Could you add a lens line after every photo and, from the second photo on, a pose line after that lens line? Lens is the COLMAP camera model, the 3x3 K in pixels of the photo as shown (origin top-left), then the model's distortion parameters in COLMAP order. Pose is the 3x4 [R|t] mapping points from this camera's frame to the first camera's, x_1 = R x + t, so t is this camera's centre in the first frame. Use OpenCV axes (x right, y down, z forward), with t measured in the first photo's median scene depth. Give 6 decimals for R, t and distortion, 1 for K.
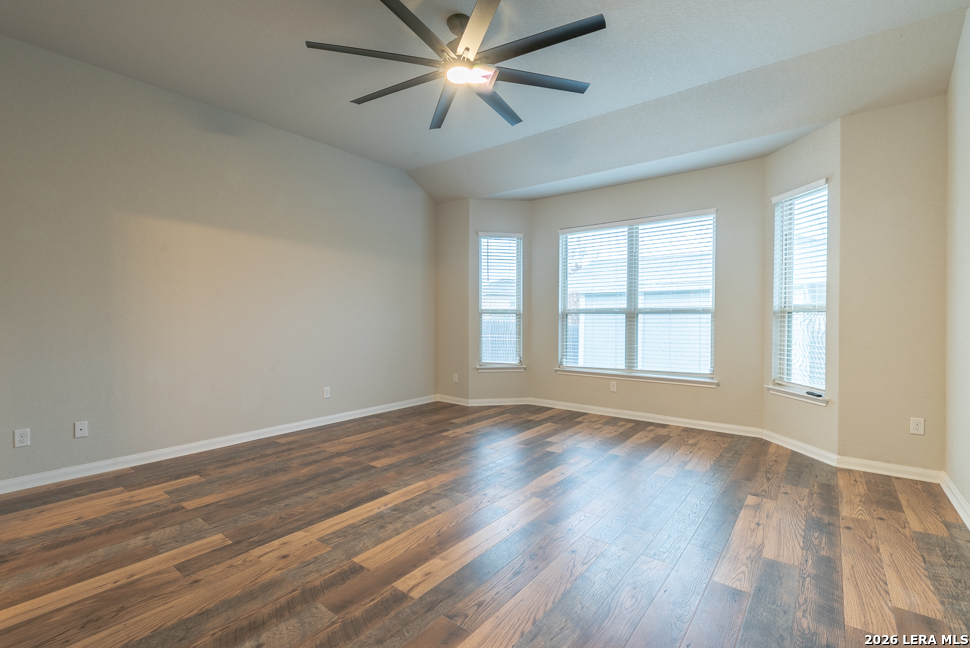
lens RADIAL K [[435.4, 0, 482.3], [0, 435.4, 322.9], [0, 0, 1]] dist [0.016912, -0.011214]
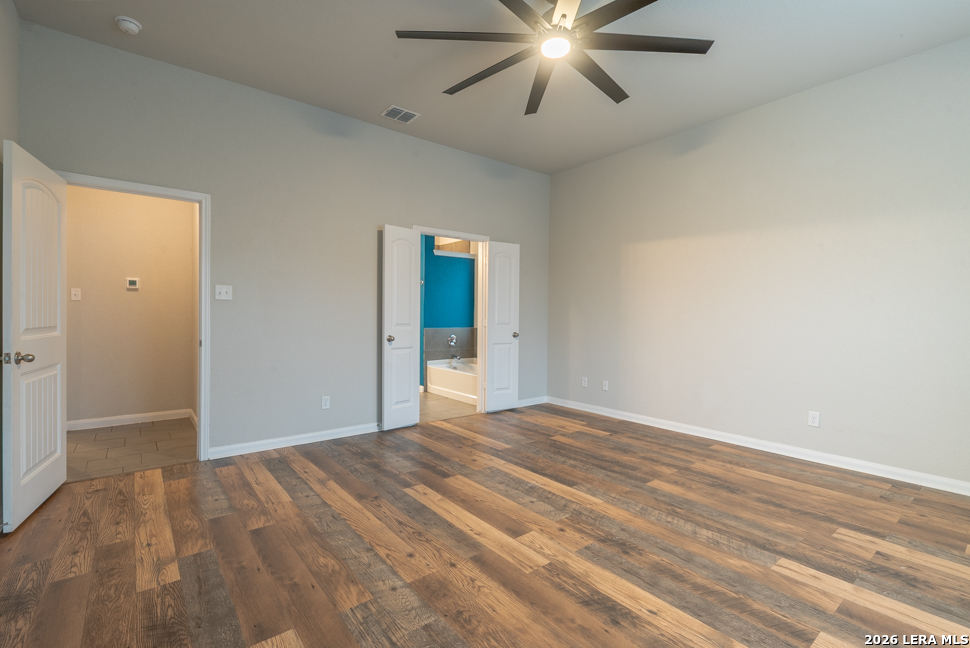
lens RADIAL K [[435.4, 0, 482.3], [0, 435.4, 322.9], [0, 0, 1]] dist [0.016912, -0.011214]
pose [[-0.228128, 0.014868, -0.973518, 0.790908], [-0.020583, 0.999586, 0.020089, -0.013274], [0.973414, 0.024621, -0.227727, 0.968465]]
